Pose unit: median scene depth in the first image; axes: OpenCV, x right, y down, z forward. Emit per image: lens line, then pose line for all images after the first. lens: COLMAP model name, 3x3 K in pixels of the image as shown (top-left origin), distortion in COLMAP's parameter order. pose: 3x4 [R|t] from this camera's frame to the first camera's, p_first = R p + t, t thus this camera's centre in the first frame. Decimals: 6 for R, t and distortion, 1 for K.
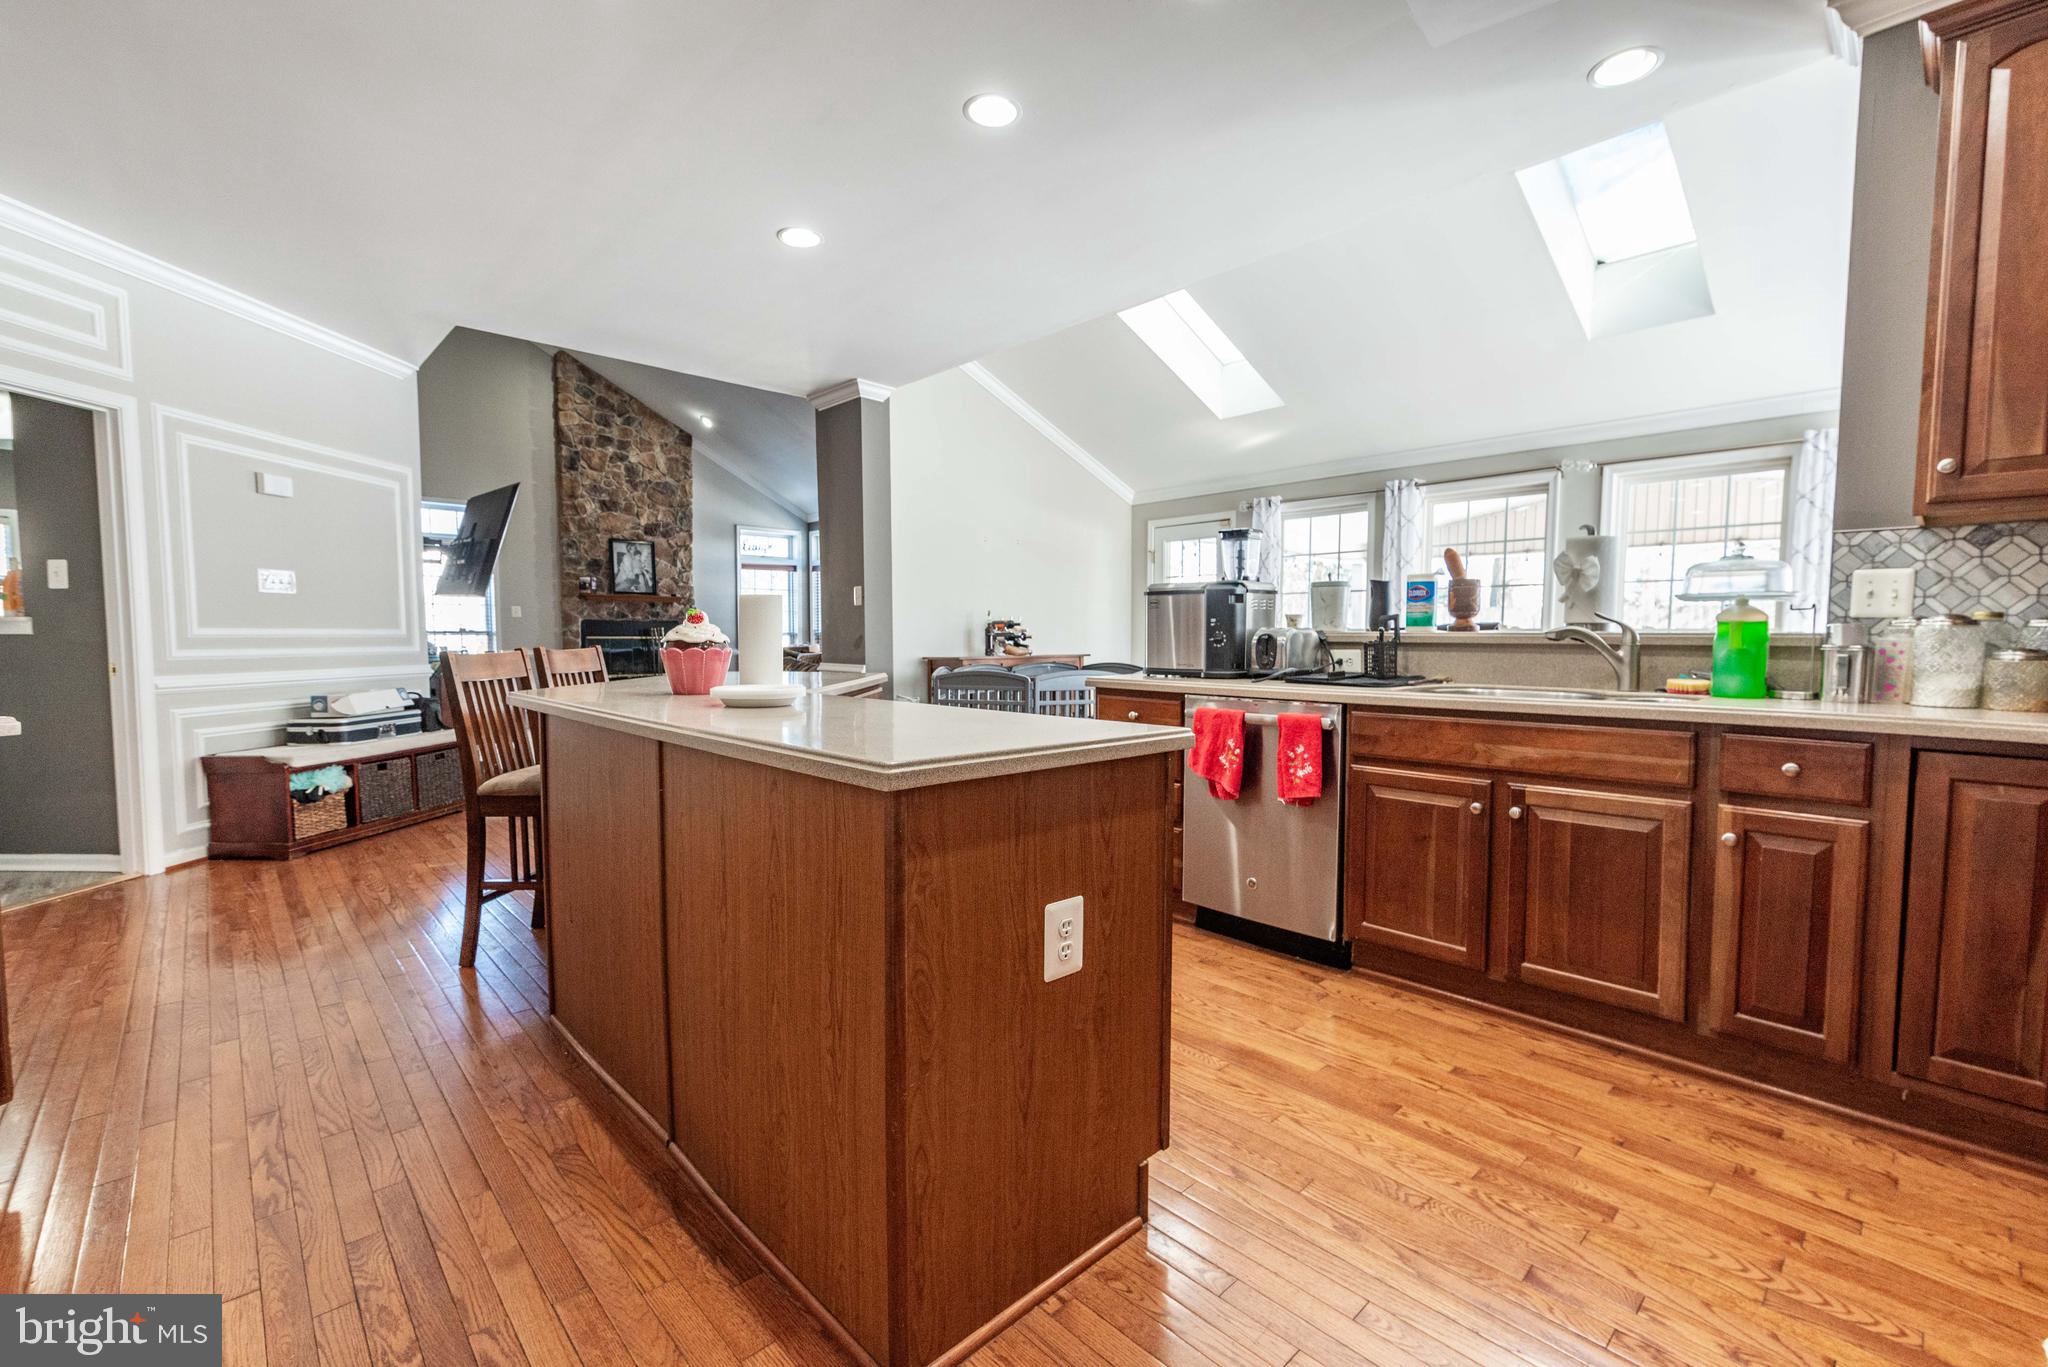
lens RADIAL K [[881.5, 0, 1034.0], [0, 881.5, 691.1], [0, 0, 1]] dist [0.000458, -0.000143]
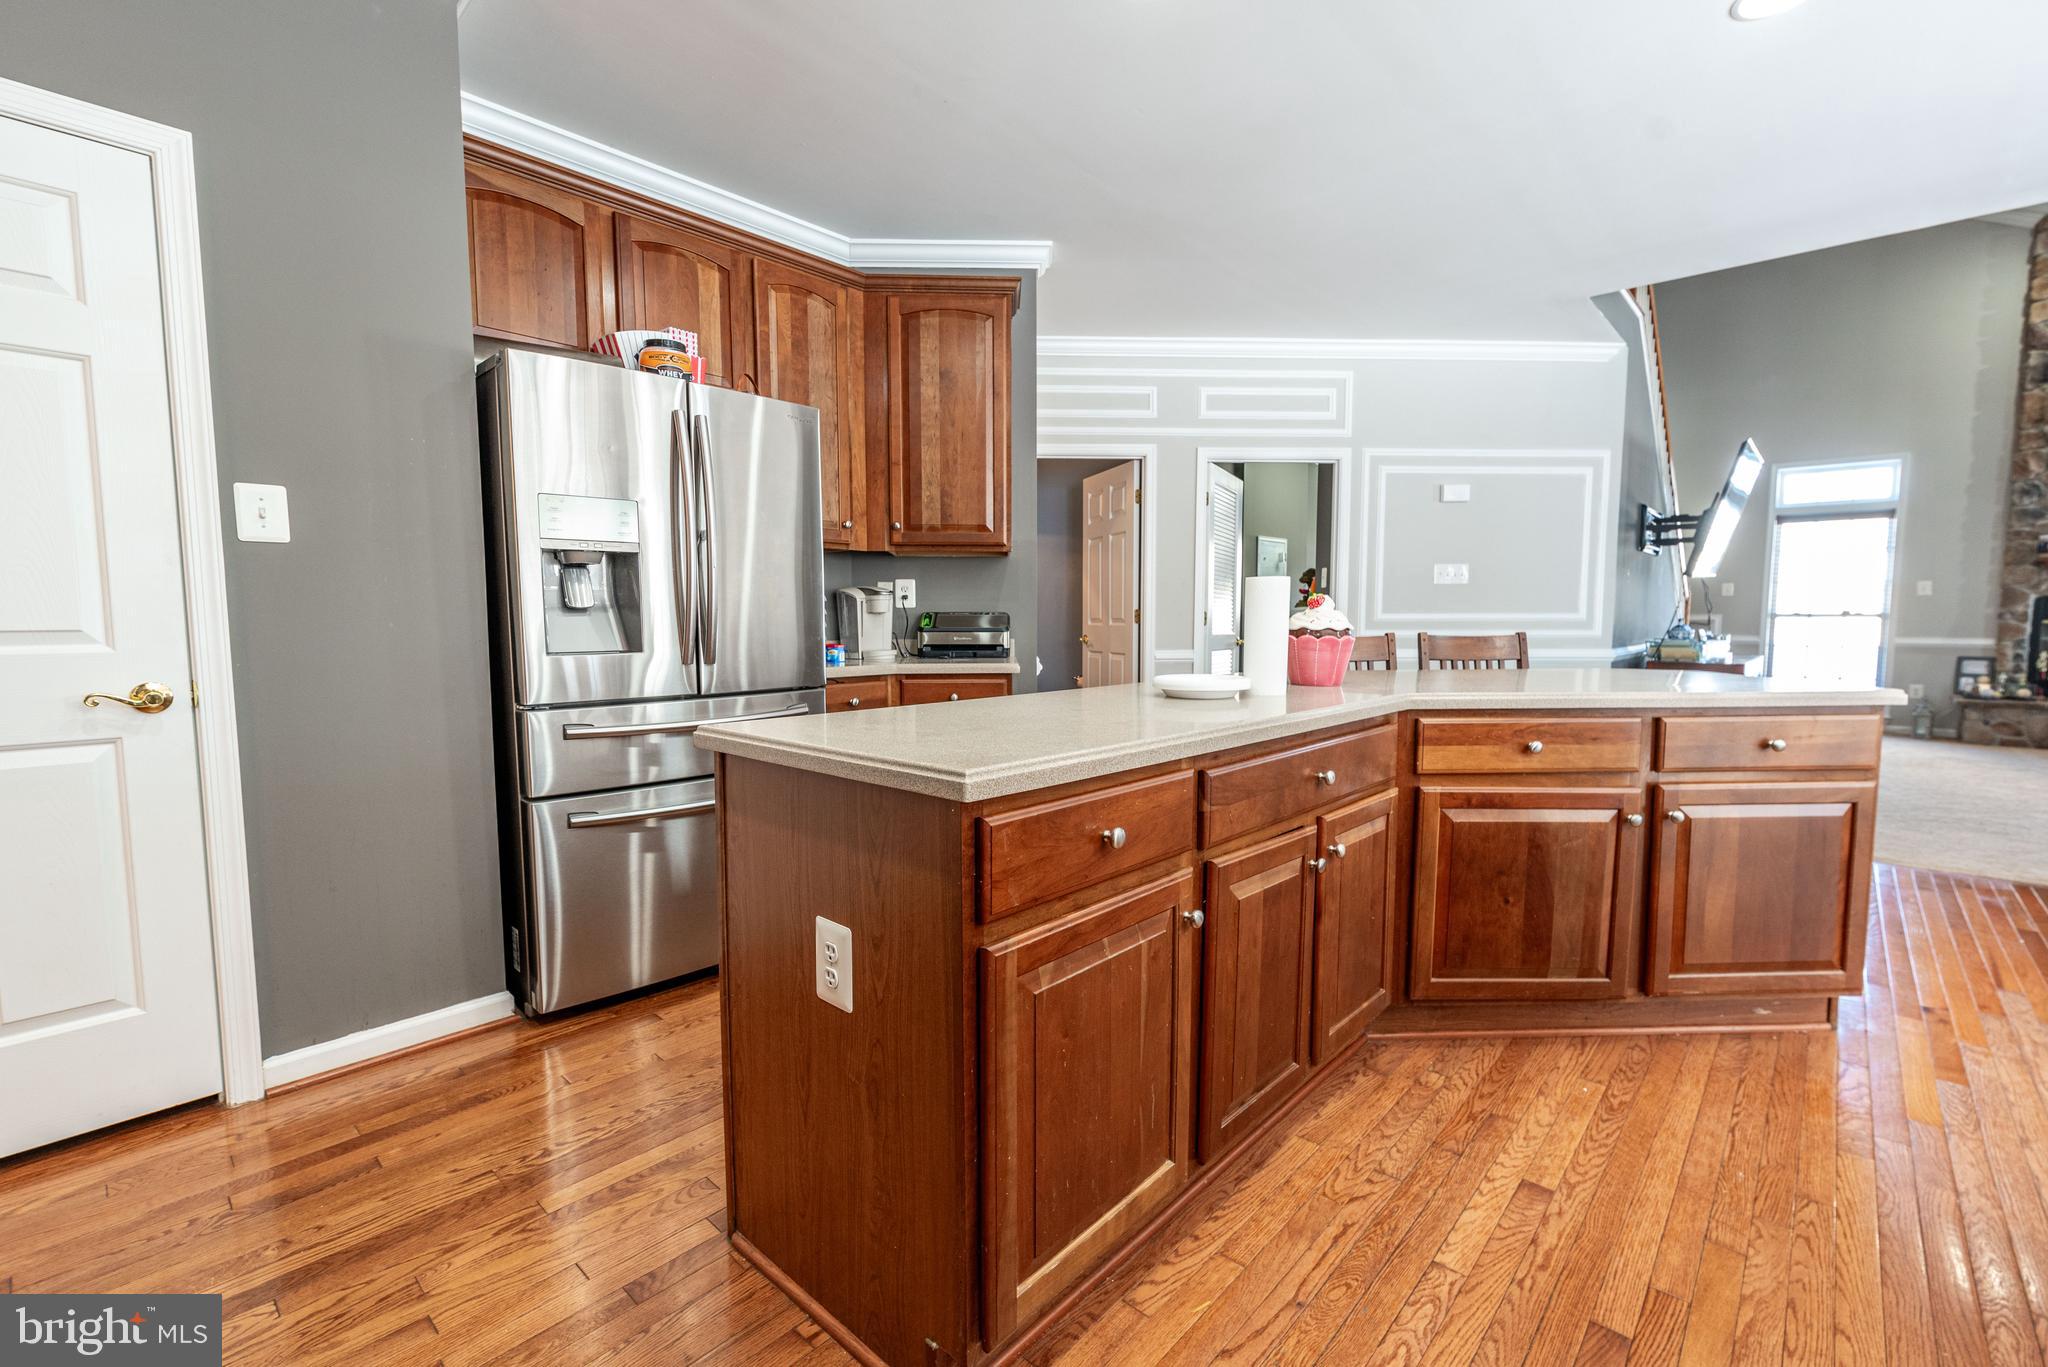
lens RADIAL K [[881.5, 0, 1041.4], [0, 881.5, 686.1], [0, 0, 1]] dist [0.000458, -0.000143]
pose [[0.077035, 0.077964, -0.993976, 0.129034], [-0.062628, 0.995348, 0.073218, -0.011416], [0.995059, 0.056611, 0.081559, 0.156505]]
